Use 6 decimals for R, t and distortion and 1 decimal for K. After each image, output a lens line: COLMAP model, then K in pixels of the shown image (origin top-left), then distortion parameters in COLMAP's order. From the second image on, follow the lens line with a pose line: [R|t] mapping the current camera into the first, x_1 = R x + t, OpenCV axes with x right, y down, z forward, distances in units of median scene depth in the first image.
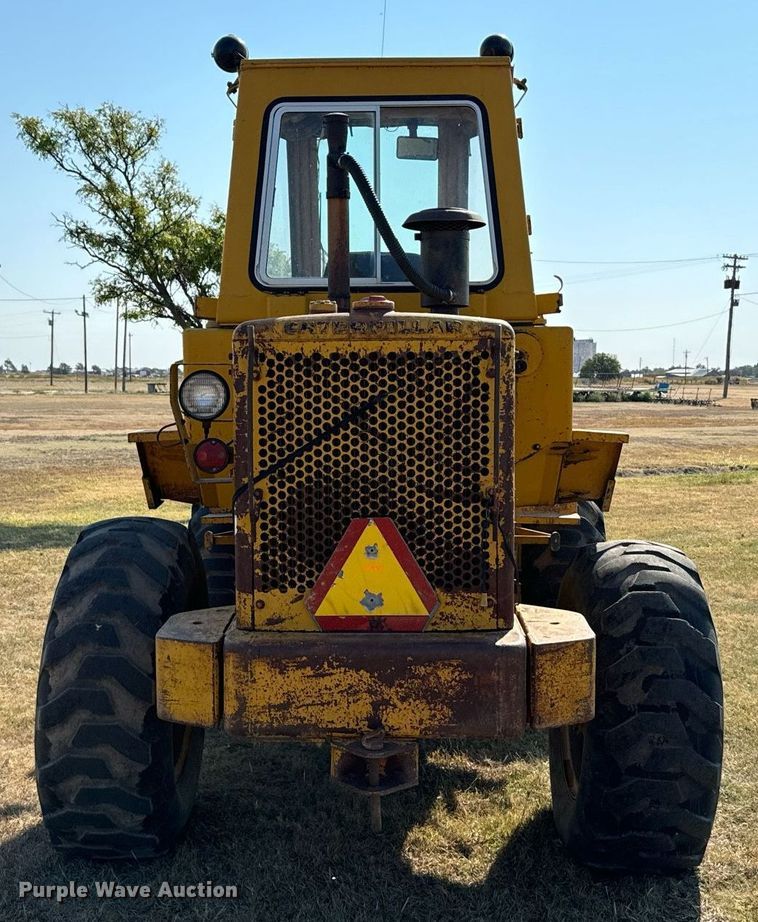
lens RADIAL K [[1254.1, 0, 379.0], [0, 1254.1, 461.0], [0, 0, 1]] dist [0.117270, -0.004552]
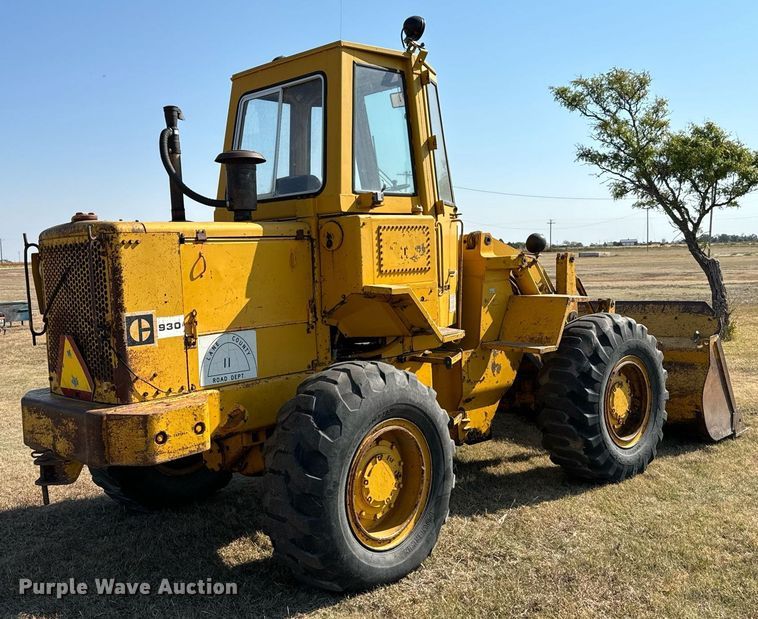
lens RADIAL K [[813.6, 0, 379.1], [0, 813.6, 281.6], [0, 0, 1]] dist [0.000230, -0.011372]
pose [[0.730005, -0.006640, -0.683409, 0.254210], [-0.008989, 0.999773, -0.019315, -0.003148], [0.683382, 0.020243, 0.729780, 0.100814]]
